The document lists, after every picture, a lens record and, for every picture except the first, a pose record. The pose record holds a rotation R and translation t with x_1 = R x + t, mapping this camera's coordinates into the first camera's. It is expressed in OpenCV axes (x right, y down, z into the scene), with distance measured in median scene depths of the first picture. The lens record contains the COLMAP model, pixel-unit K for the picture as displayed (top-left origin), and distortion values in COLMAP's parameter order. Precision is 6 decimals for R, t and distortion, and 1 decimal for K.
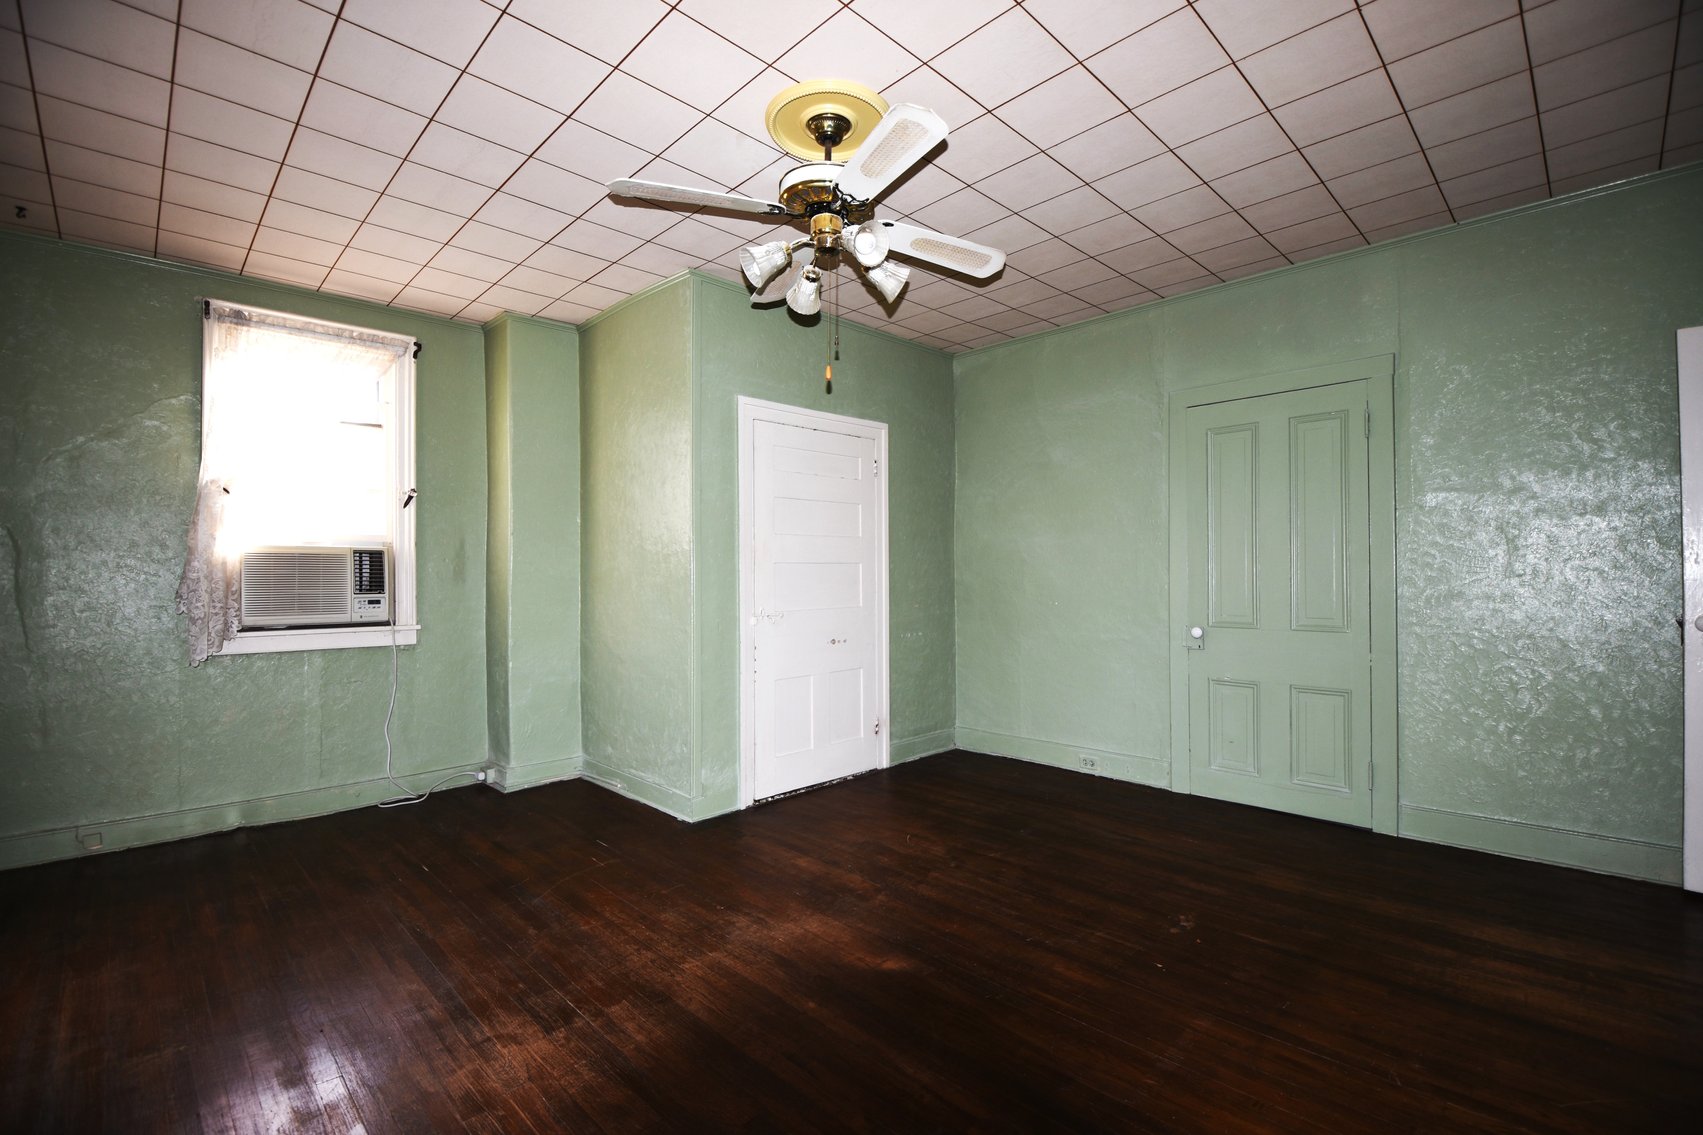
lens RADIAL K [[745.8, 0, 851.5], [0, 745.8, 567.5], [0, 0, 1]] dist [-0.001007, -0.000199]
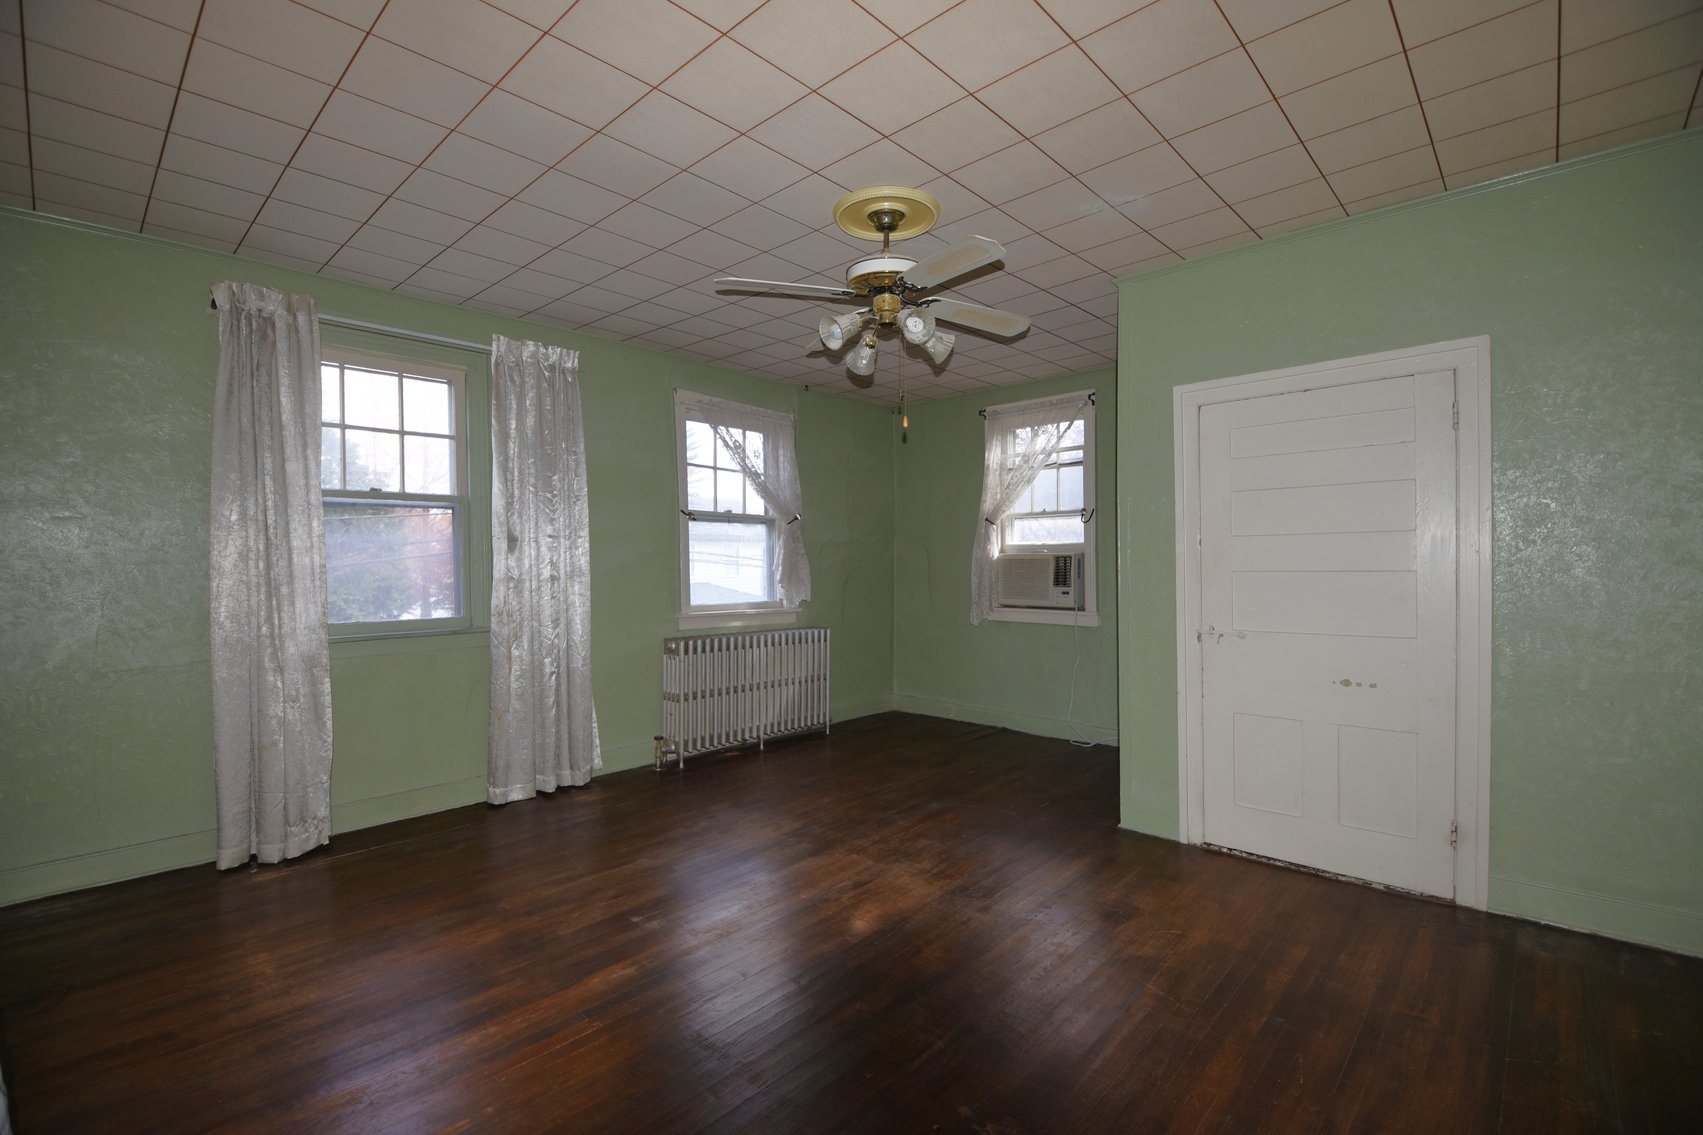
lens RADIAL K [[745.8, 0, 851.5], [0, 745.8, 567.5], [0, 0, 1]] dist [-0.001007, -0.000199]
pose [[0.045165, 0.019902, -0.998781, 0.776843], [0.020315, 0.999576, 0.020837, -0.040657], [0.998773, -0.021232, 0.044742, 0.591313]]
